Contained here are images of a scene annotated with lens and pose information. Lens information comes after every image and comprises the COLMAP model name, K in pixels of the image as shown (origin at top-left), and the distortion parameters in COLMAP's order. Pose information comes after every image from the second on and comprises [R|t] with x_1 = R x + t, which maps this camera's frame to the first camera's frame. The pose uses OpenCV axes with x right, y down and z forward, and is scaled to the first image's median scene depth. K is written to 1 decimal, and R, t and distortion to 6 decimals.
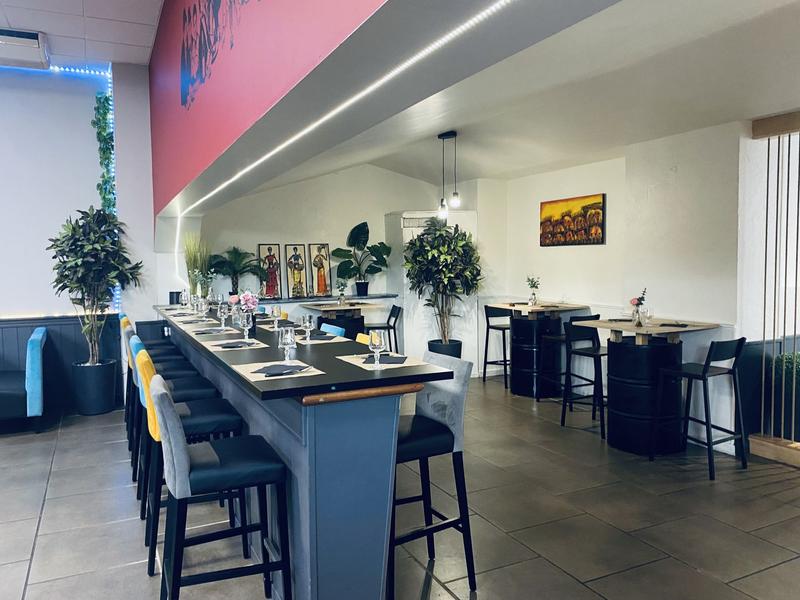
lens RADIAL K [[617.5, 0, 396.7], [0, 617.5, 295.1], [0, 0, 1]] dist [0.034264, -0.010907]
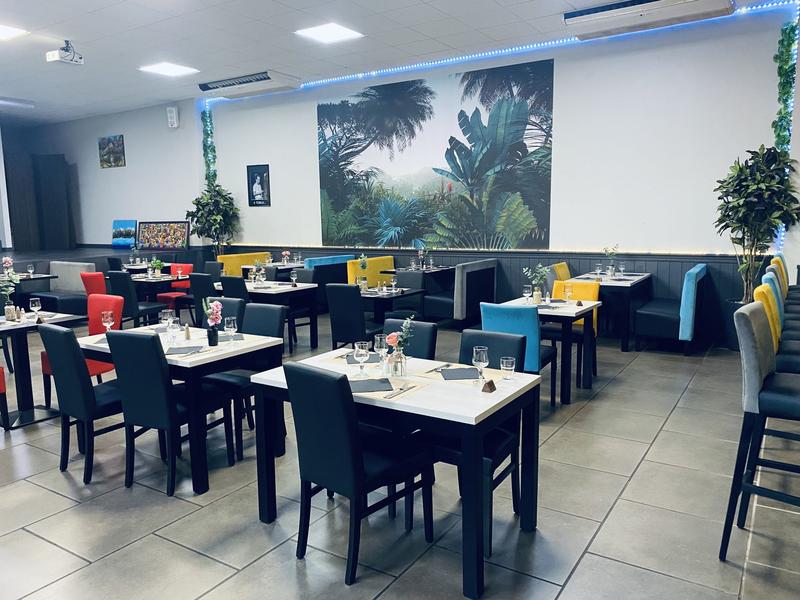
lens RADIAL K [[617.5, 0, 401.9], [0, 617.5, 300.9], [0, 0, 1]] dist [0.034264, -0.010907]
pose [[0.534562, 0.124041, -0.835977, 0.068024], [-0.043217, 0.991888, 0.119541, 0.009318], [0.844023, -0.027774, 0.535587, -0.029101]]
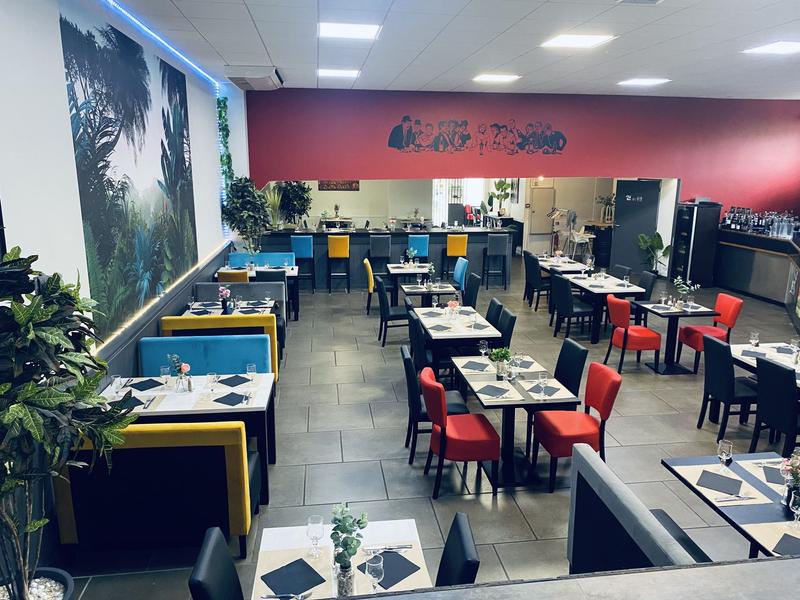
lens RADIAL K [[617.5, 0, 400.0], [0, 617.5, 301.1], [0, 0, 1]] dist [0.034264, -0.010907]
pose [[0.294222, -0.190906, 0.936477, -3.697917], [0.036443, 0.981376, 0.188609, -0.205947], [-0.955042, -0.021364, 0.295699, 0.237852]]
